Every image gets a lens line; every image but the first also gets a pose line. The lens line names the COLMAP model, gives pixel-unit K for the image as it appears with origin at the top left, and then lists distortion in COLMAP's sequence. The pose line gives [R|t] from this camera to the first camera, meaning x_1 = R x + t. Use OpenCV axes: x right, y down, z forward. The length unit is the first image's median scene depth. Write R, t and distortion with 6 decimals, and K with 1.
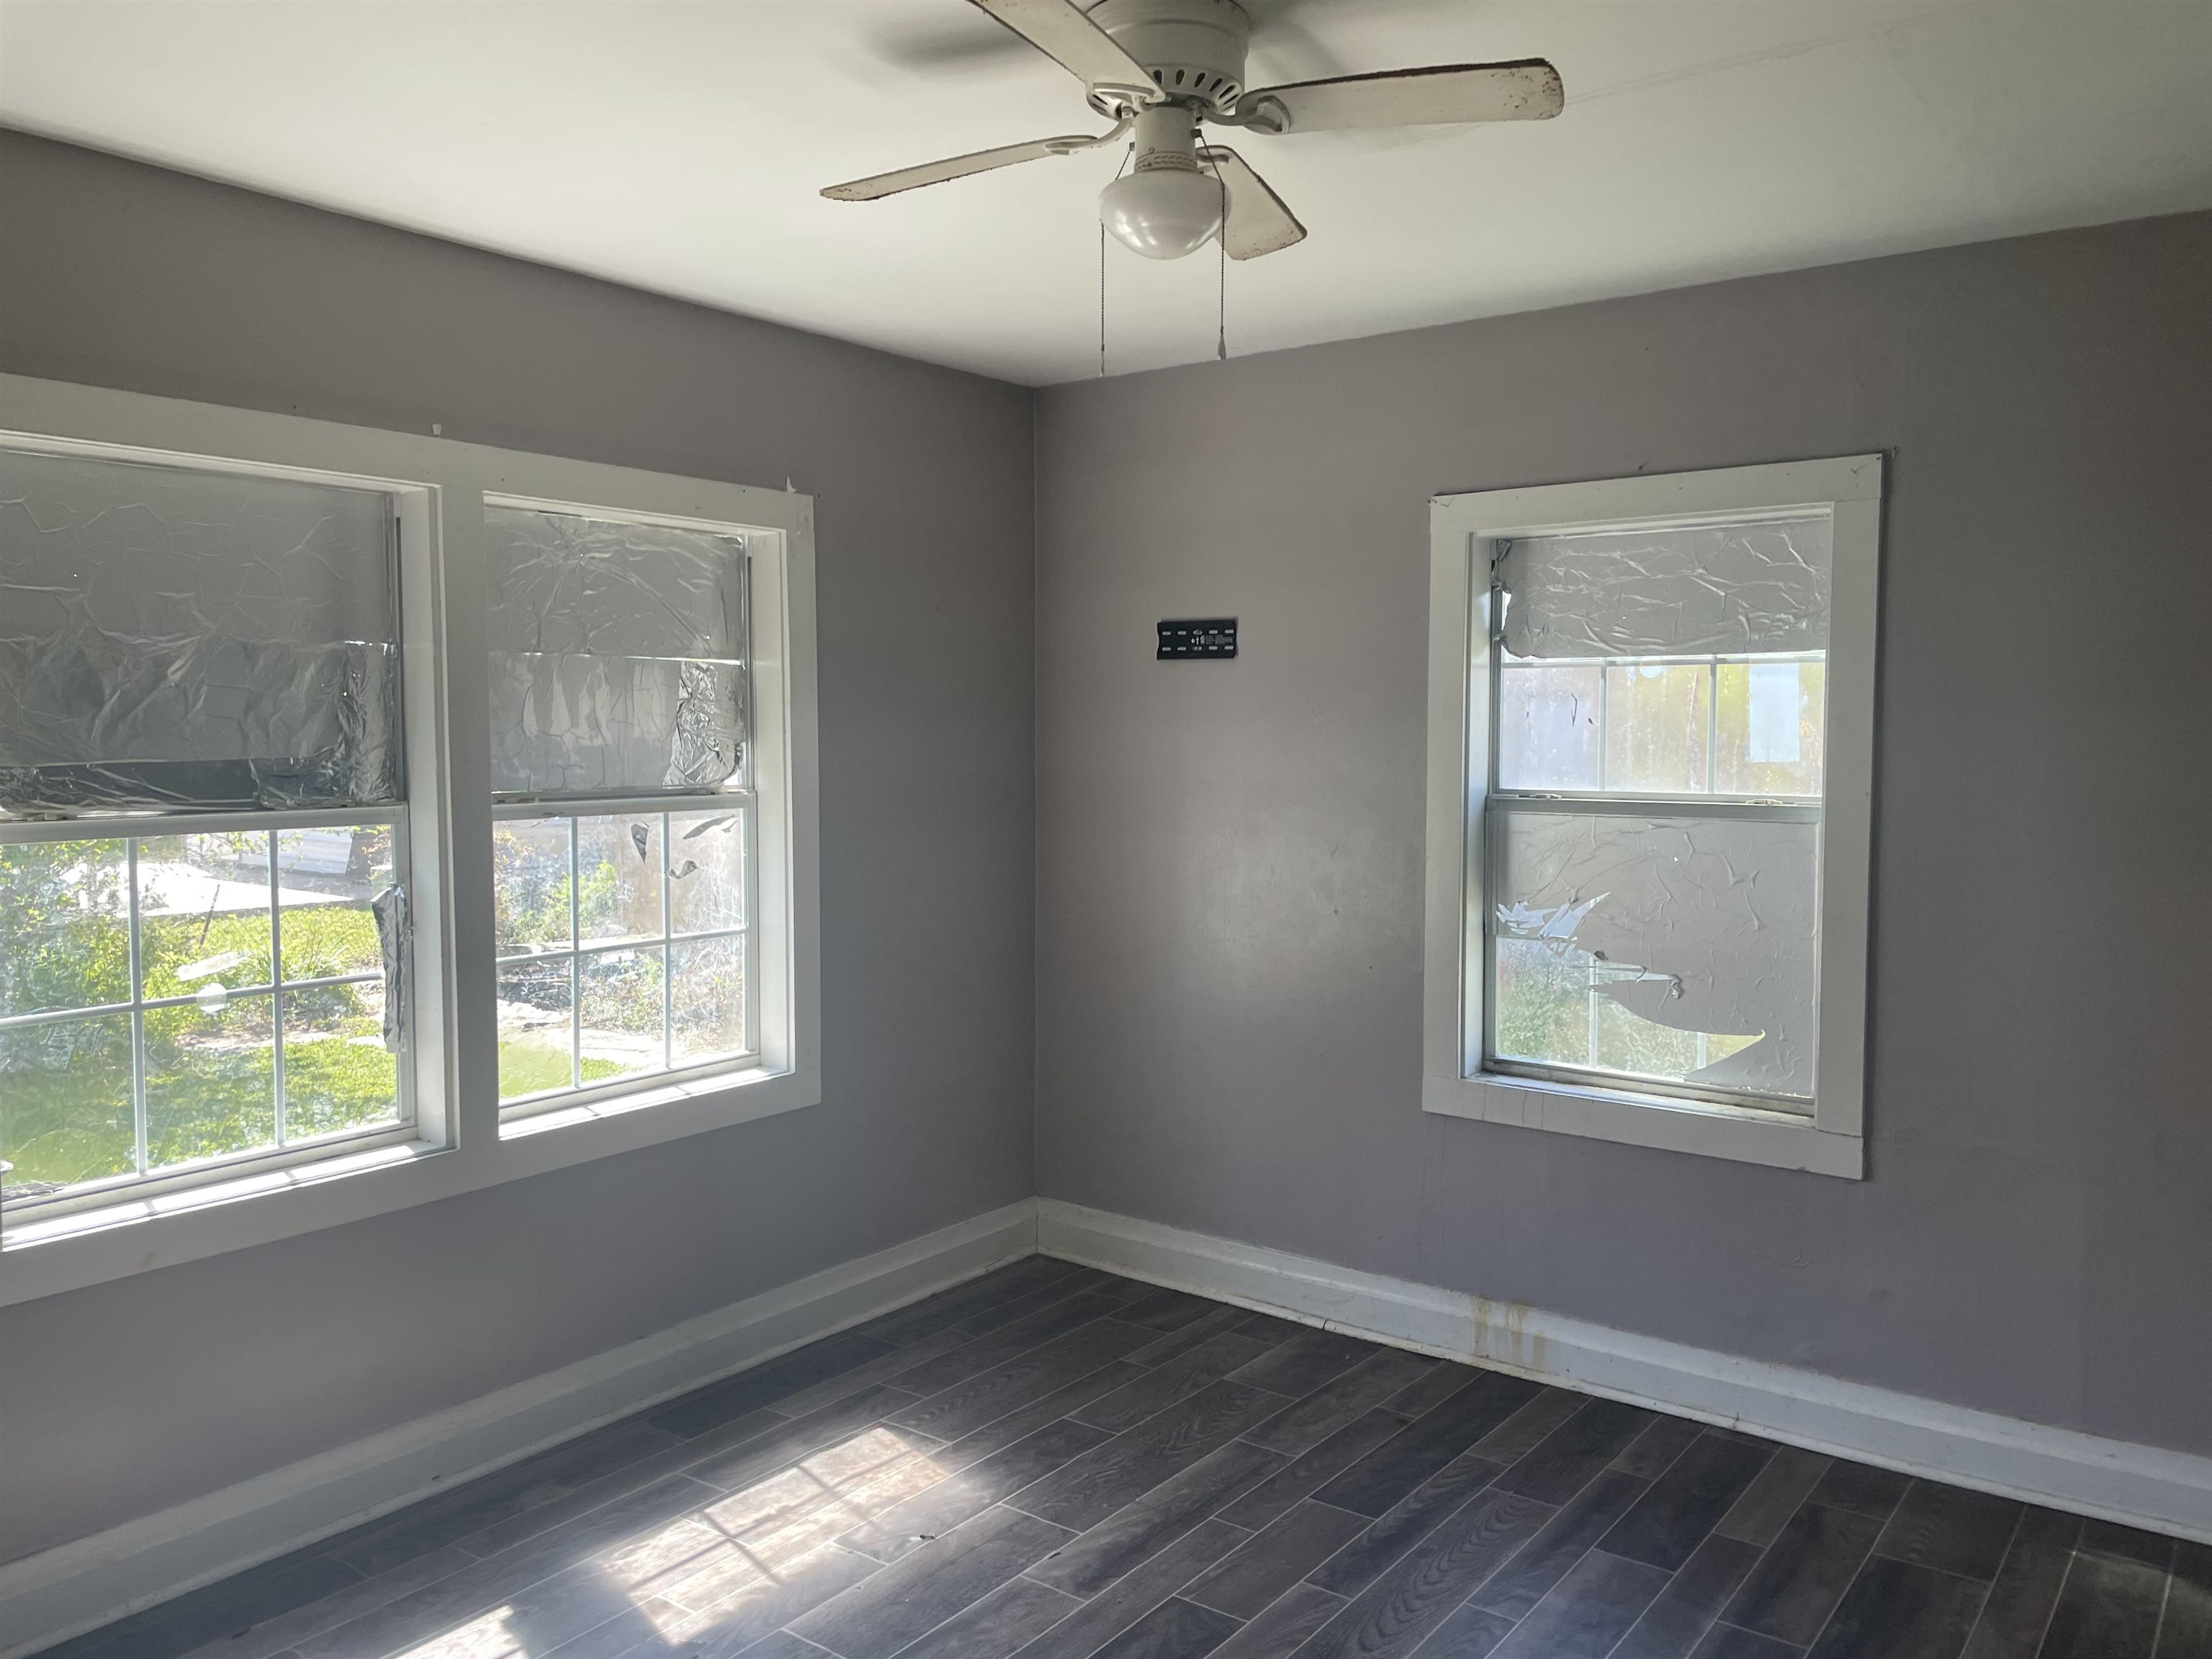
lens RADIAL K [[1746.0, 0, 1106.0], [0, 1746.0, 829.5], [0, 0, 1]] dist [0.078273, -0.147558]
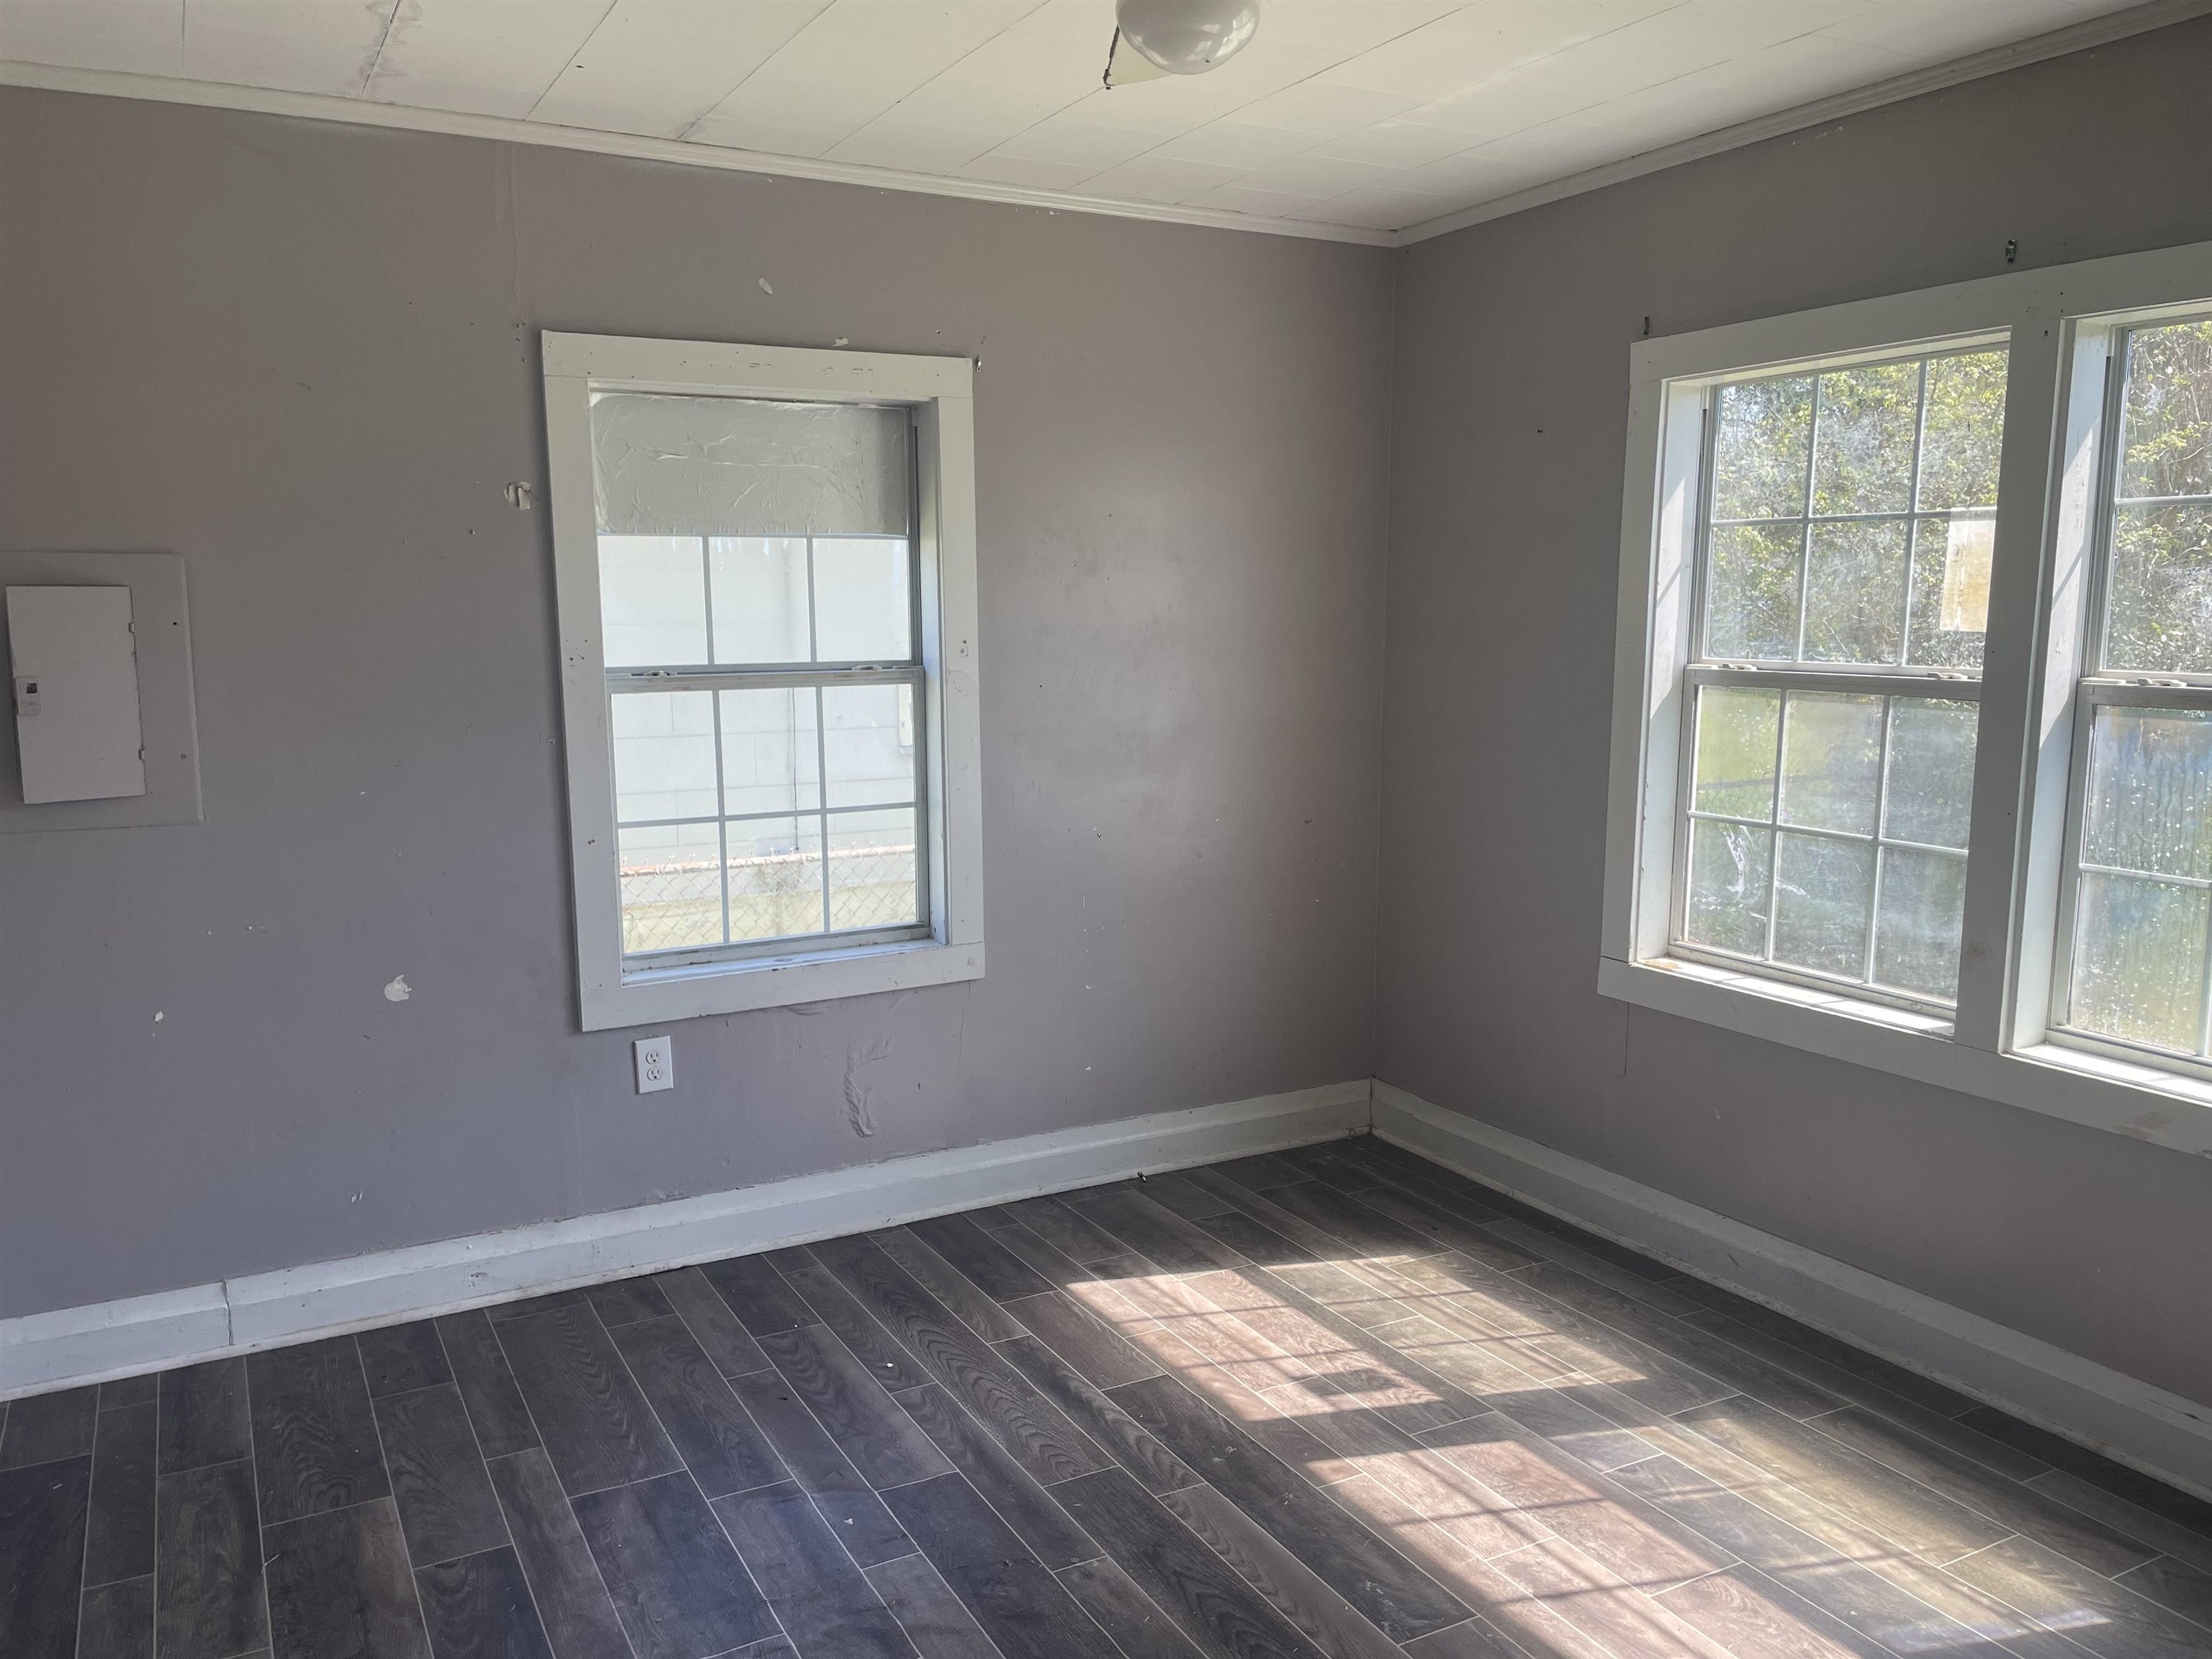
lens RADIAL K [[1643.4, 0, 1106.0], [0, 1643.4, 818.1], [0, 0, 1]] dist [0.071722, -0.114270]
pose [[-0.416232, 0.116666, -0.901743, 0.948692], [-0.053796, 0.986837, 0.152506, -0.089557], [0.907665, 0.111988, -0.404477, 1.293752]]
